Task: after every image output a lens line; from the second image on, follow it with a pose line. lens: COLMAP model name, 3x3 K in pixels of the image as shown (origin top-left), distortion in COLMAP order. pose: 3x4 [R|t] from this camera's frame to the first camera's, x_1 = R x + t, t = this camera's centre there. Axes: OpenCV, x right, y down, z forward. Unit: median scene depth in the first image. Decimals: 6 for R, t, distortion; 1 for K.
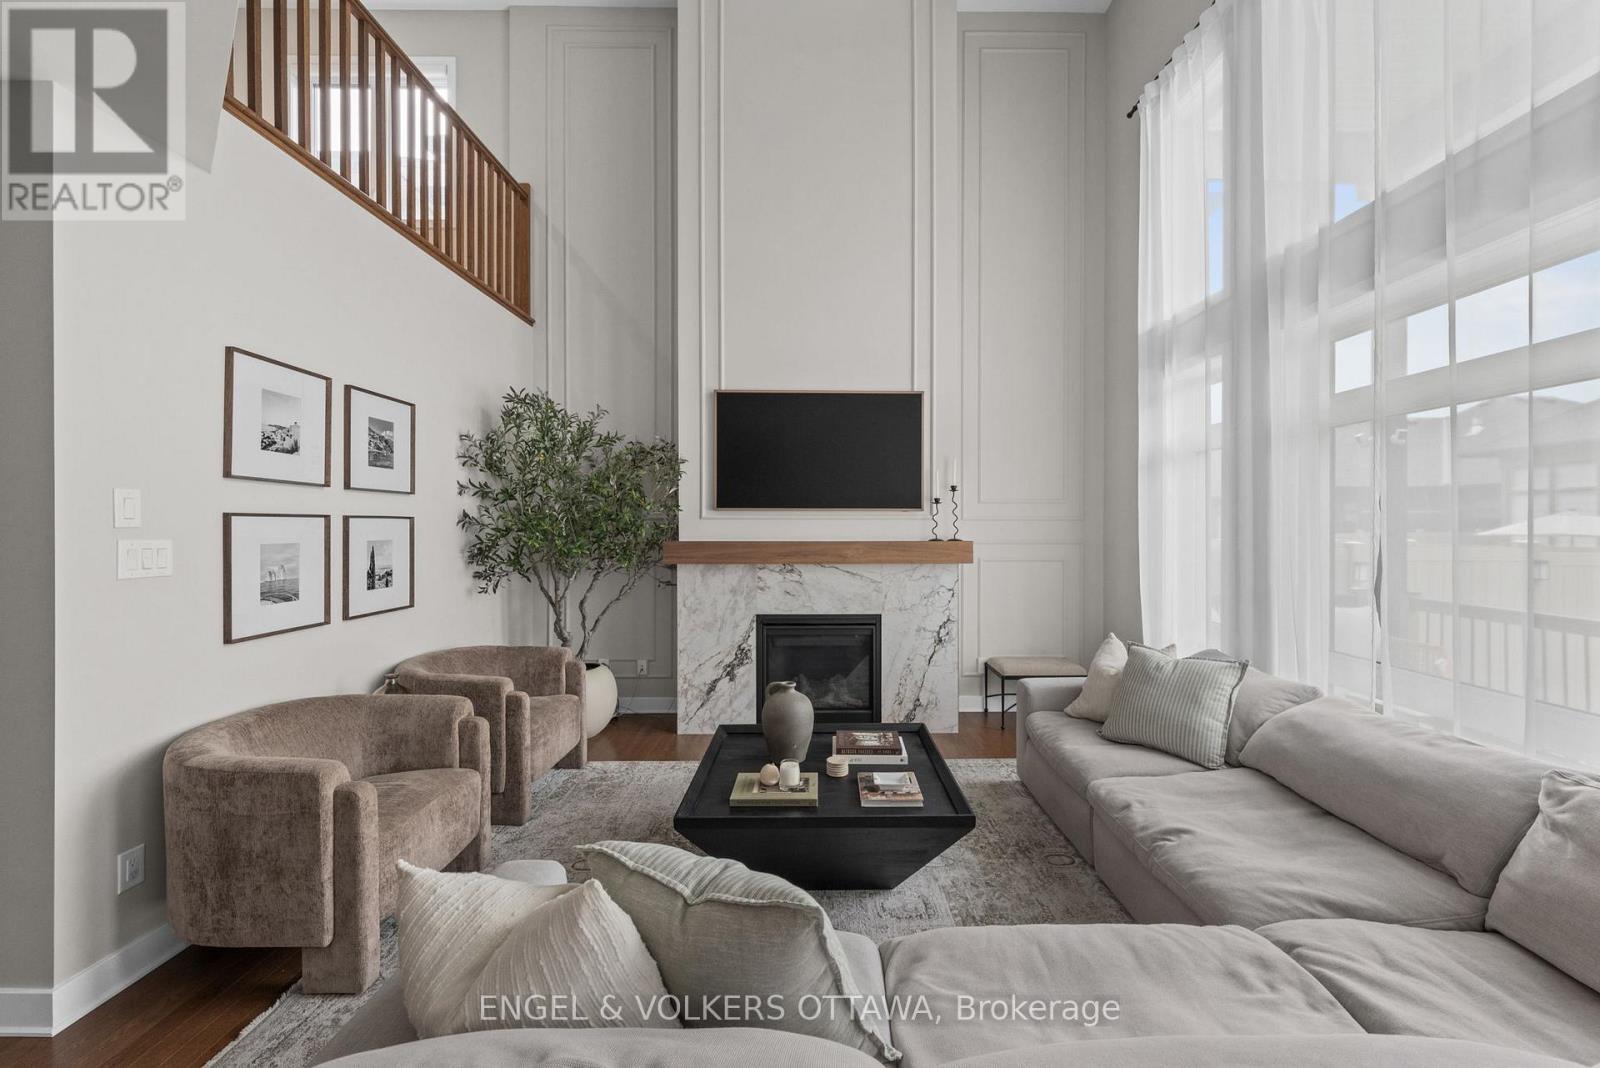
lens RADIAL K [[638.8, 0, 821.9], [0, 638.8, 523.6], [0, 0, 1]] dist [-0.001826, -0.000703]
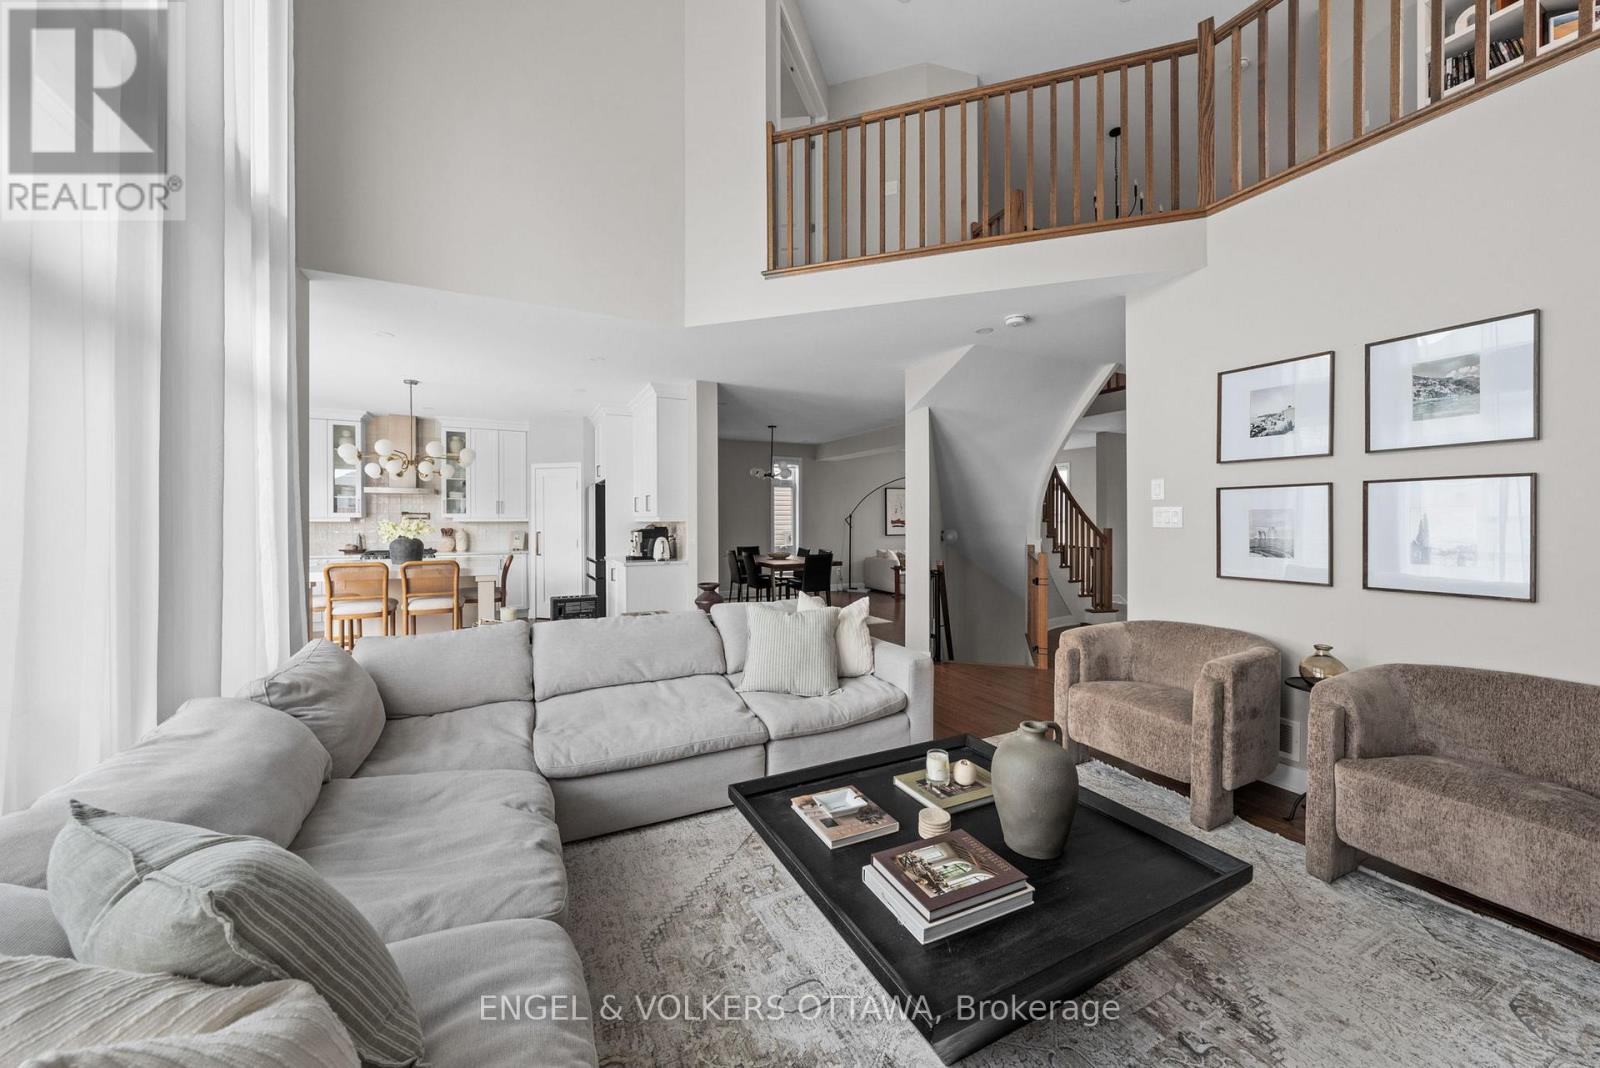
lens RADIAL K [[575.0, 0, 792.0], [0, 575.0, 524.5], [0, 0, 1]] dist [-0.000255, 0.000059]
pose [[-0.904032, 0.003020, -0.427454, 0.308223], [0.002300, 0.999995, 0.002202, 0.037204], [0.427459, 0.001008, -0.904034, 1.071767]]
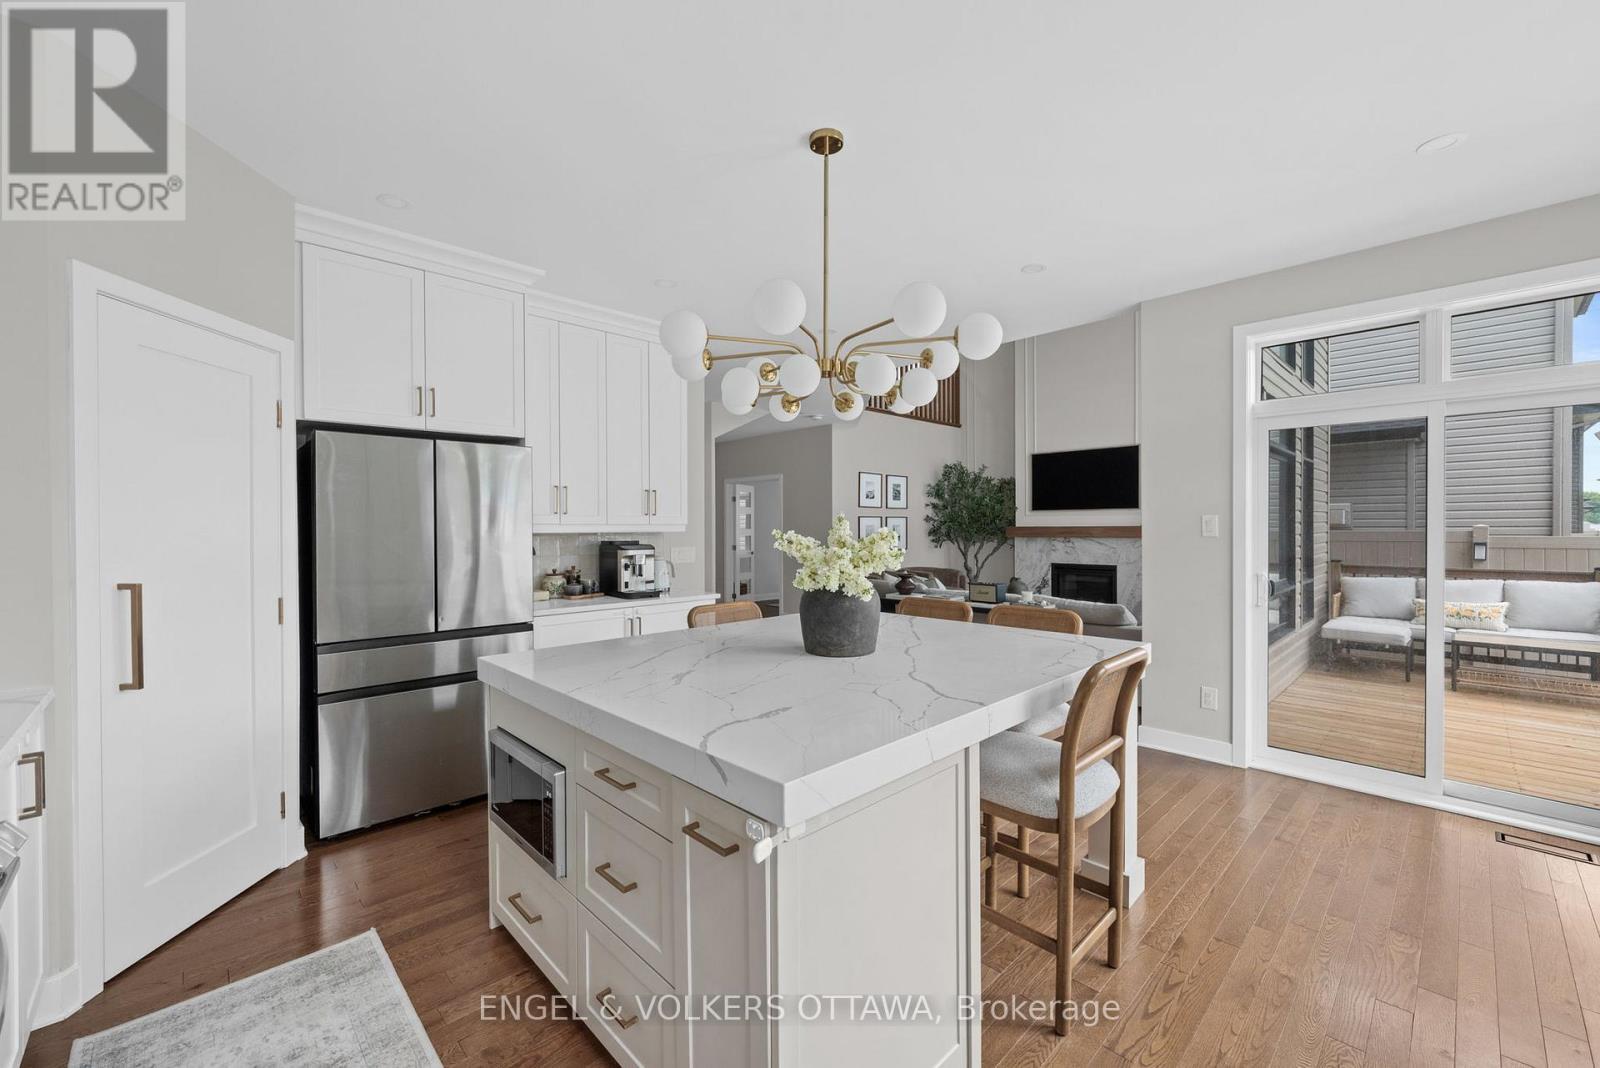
lens RADIAL K [[638.8, 0, 804.3], [0, 638.8, 530.1], [0, 0, 1]] dist [-0.001826, -0.000703]
pose [[0.682133, -0.001383, -0.731227, 0.957228], [0.007445, 0.999960, 0.005054, 0.025555], [0.731190, -0.008892, 0.682116, -1.080352]]
